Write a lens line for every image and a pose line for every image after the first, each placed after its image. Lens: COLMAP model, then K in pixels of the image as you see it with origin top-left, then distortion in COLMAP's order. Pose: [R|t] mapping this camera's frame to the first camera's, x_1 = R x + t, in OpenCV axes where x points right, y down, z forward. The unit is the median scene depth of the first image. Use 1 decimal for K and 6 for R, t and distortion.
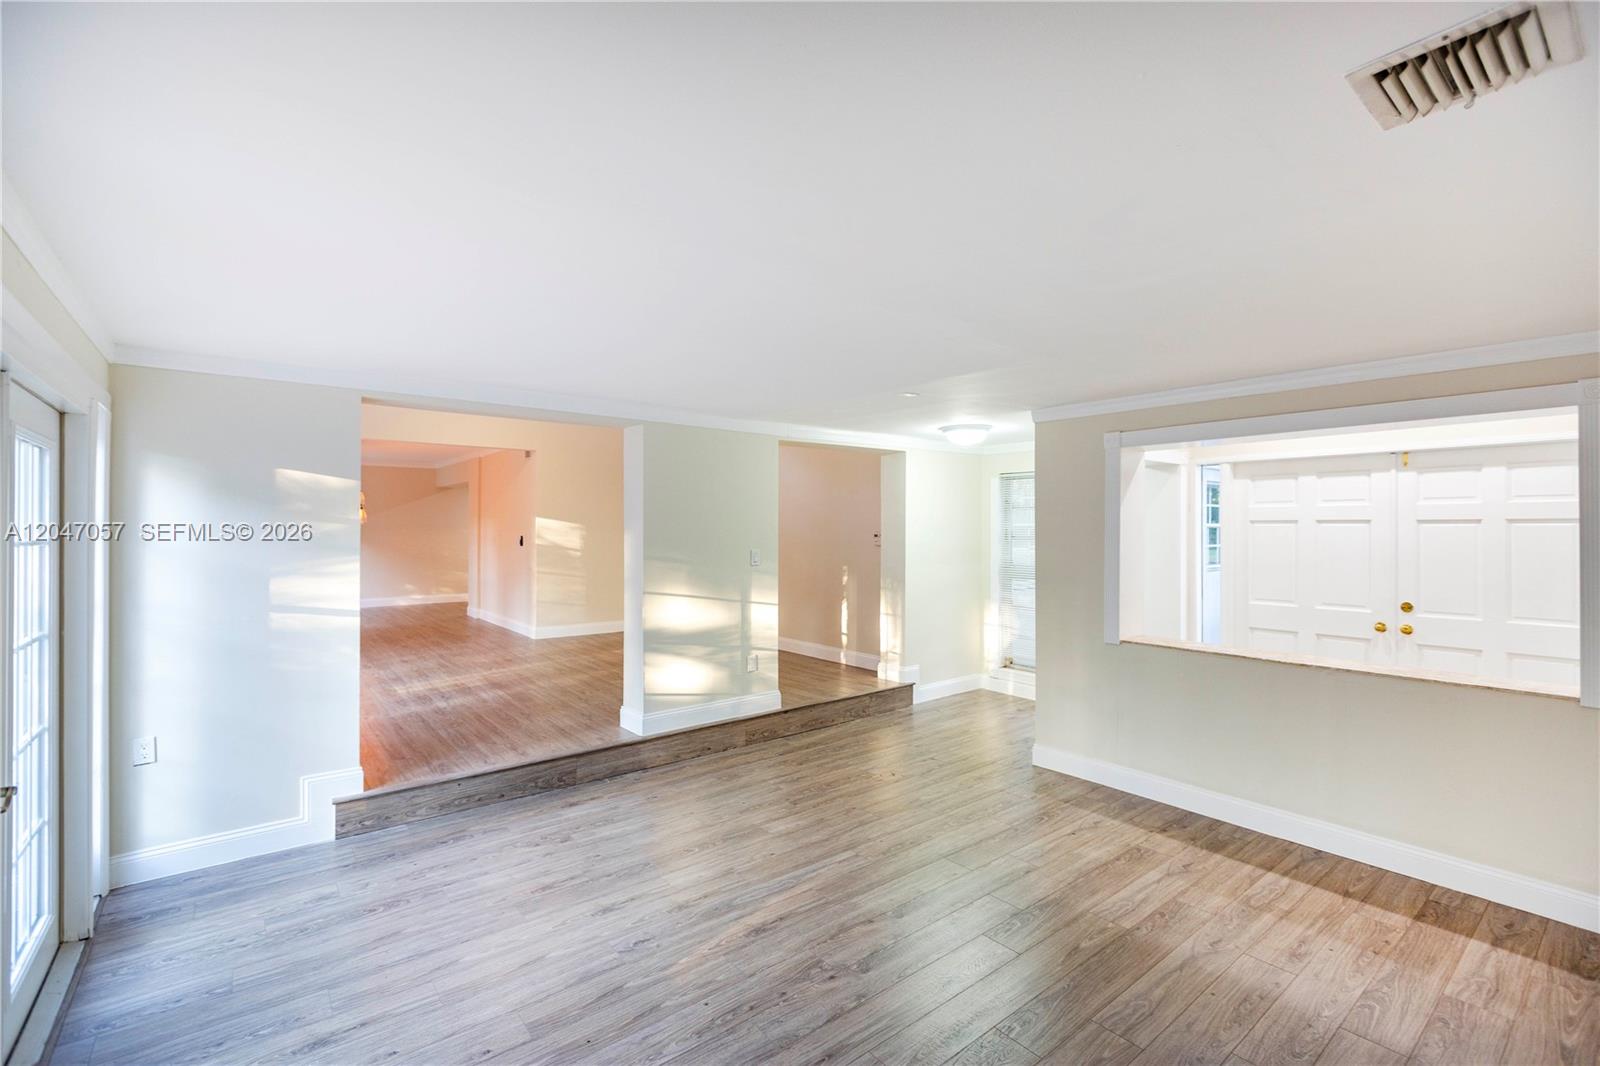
lens RADIAL K [[718.4, 0, 806.7], [0, 718.4, 529.1], [0, 0, 1]] dist [-0.000190, -0.001287]
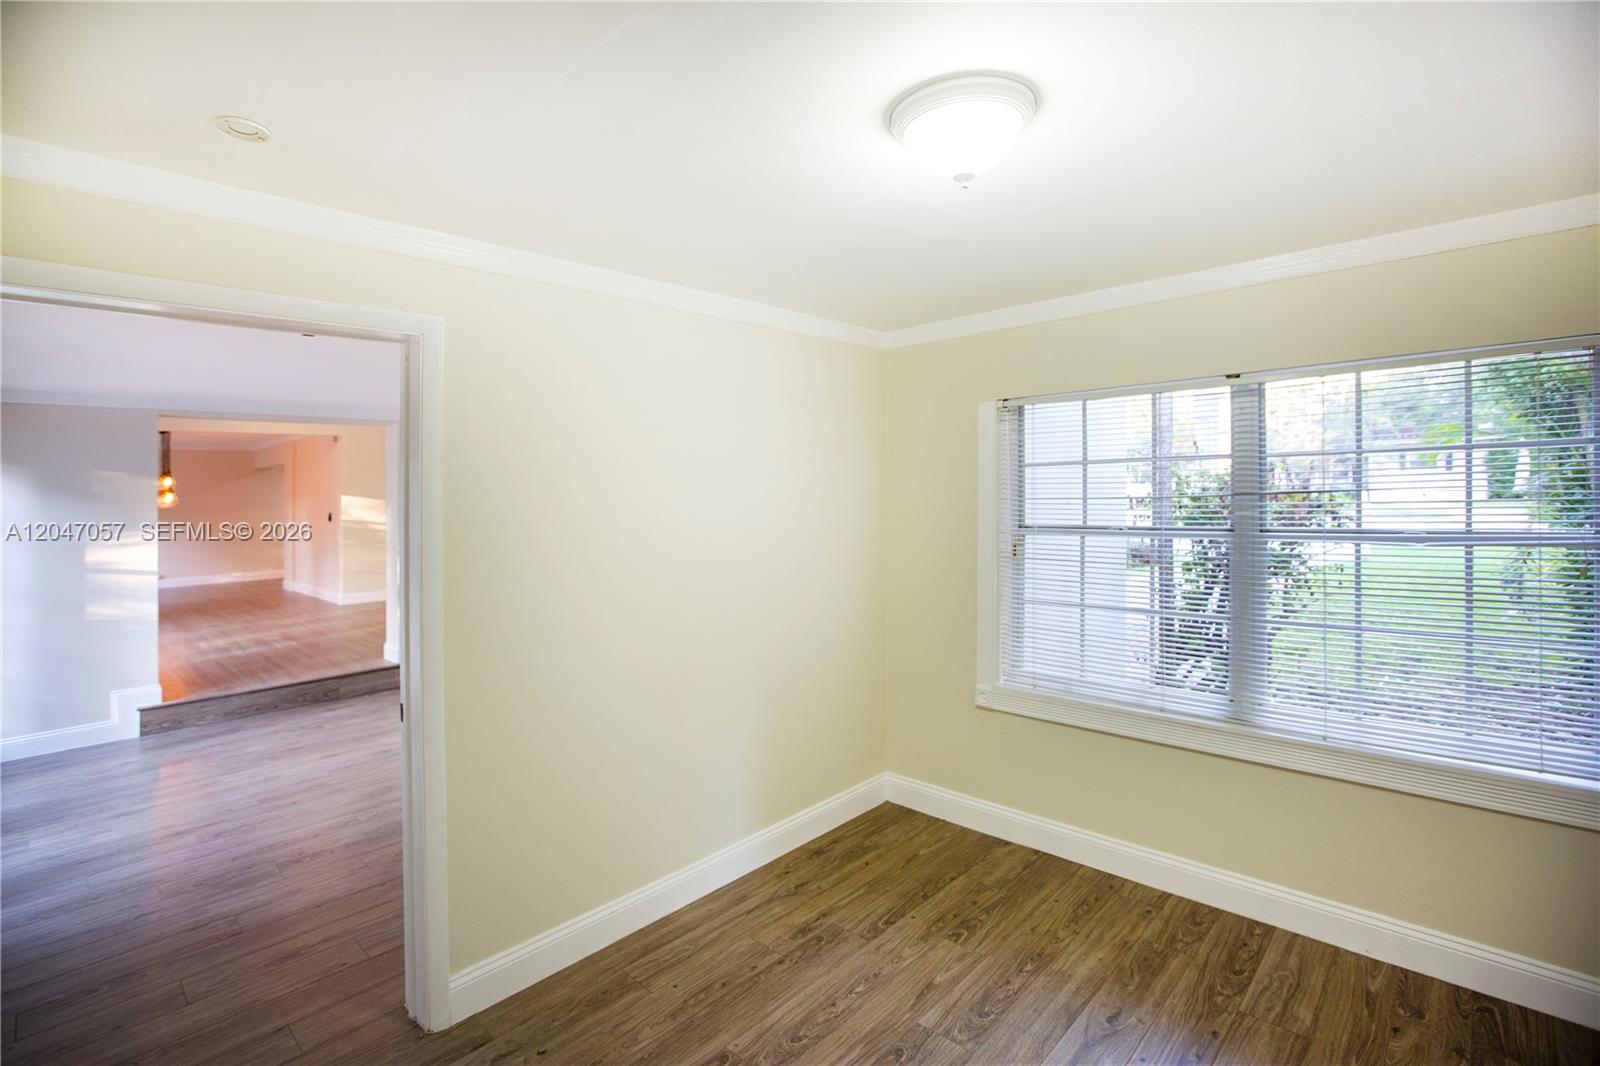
lens RADIAL K [[718.4, 0, 764.7], [0, 718.4, 487.3], [0, 0, 1]] dist [-0.000190, -0.001287]
pose [[0.991903, -0.026476, 0.124211, 0.279065], [0.027859, 0.999568, -0.009410, -0.003193], [-0.123908, 0.012794, 0.992211, -0.388465]]
